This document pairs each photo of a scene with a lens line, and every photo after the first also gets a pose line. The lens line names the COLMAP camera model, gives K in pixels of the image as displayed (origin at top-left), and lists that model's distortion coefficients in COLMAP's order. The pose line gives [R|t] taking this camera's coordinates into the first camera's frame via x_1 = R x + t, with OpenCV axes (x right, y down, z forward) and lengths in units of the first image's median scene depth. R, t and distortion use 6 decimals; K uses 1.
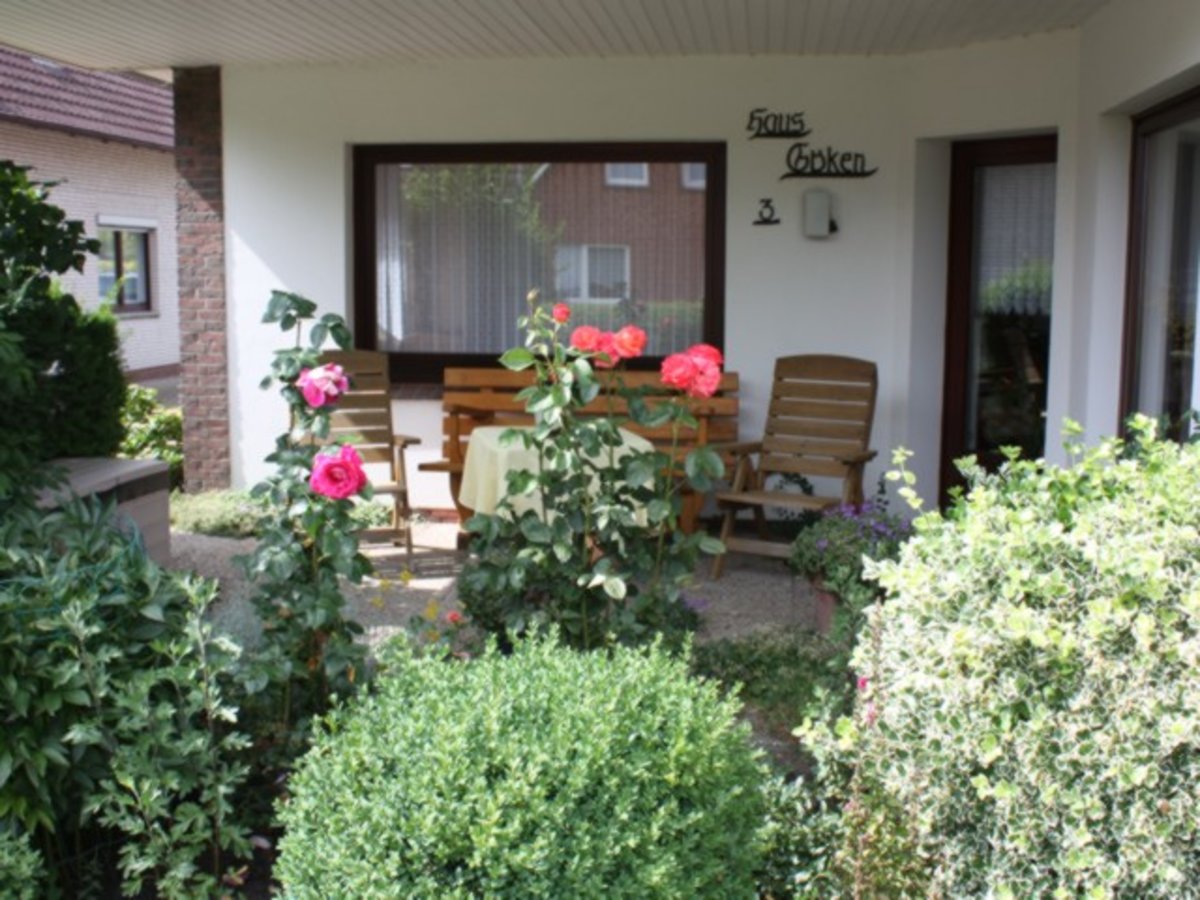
lens RADIAL K [[1335.5, 0, 602.0], [0, 1335.5, 449.5], [0, 0, 1]] dist [-0.108524, 0.000000]
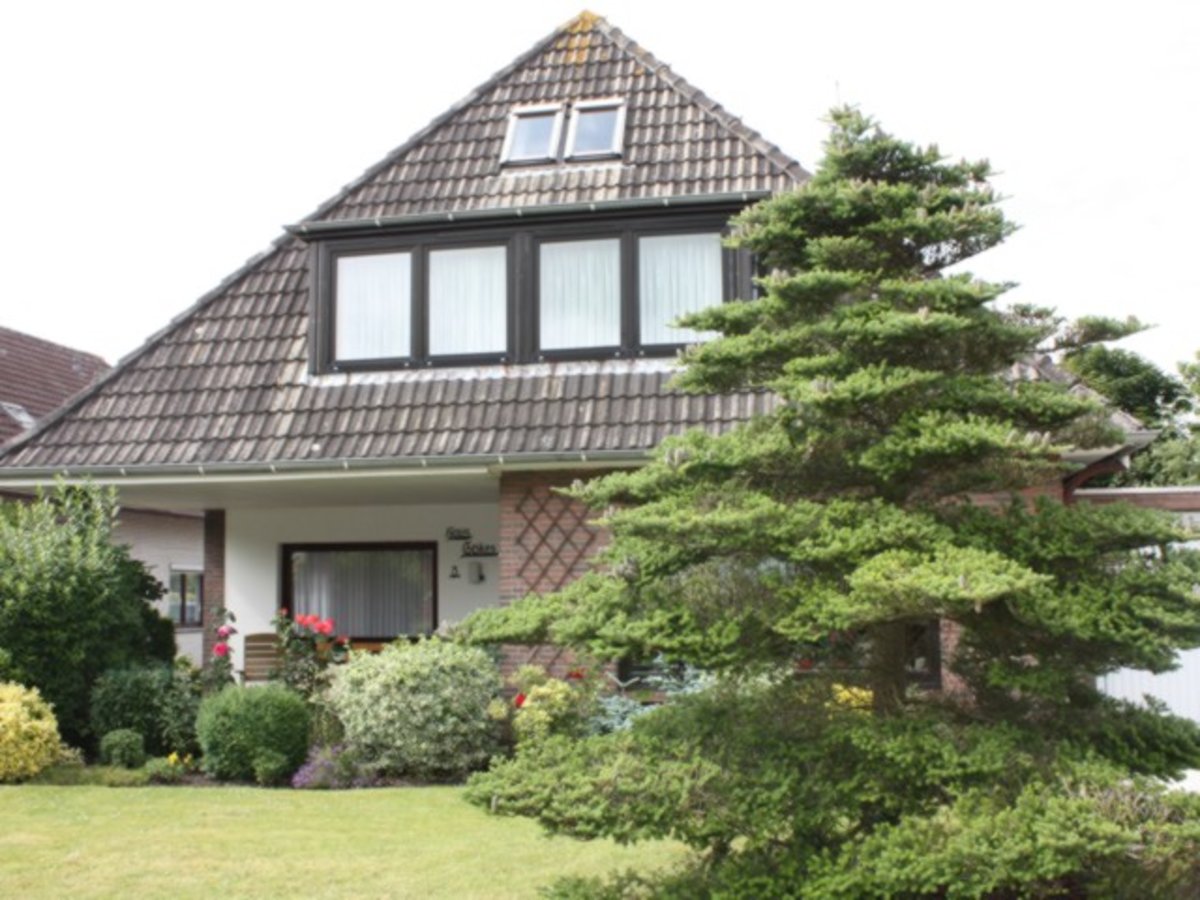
lens RADIAL K [[1335.5, 0, 598.6], [0, 1335.5, 449.8], [0, 0, 1]] dist [-0.108524, 0.000000]
pose [[0.998450, -0.024461, -0.049984, 0.496305], [0.011681, 0.970326, -0.241518, 0.176196], [0.054408, 0.240560, 0.969108, -1.272890]]
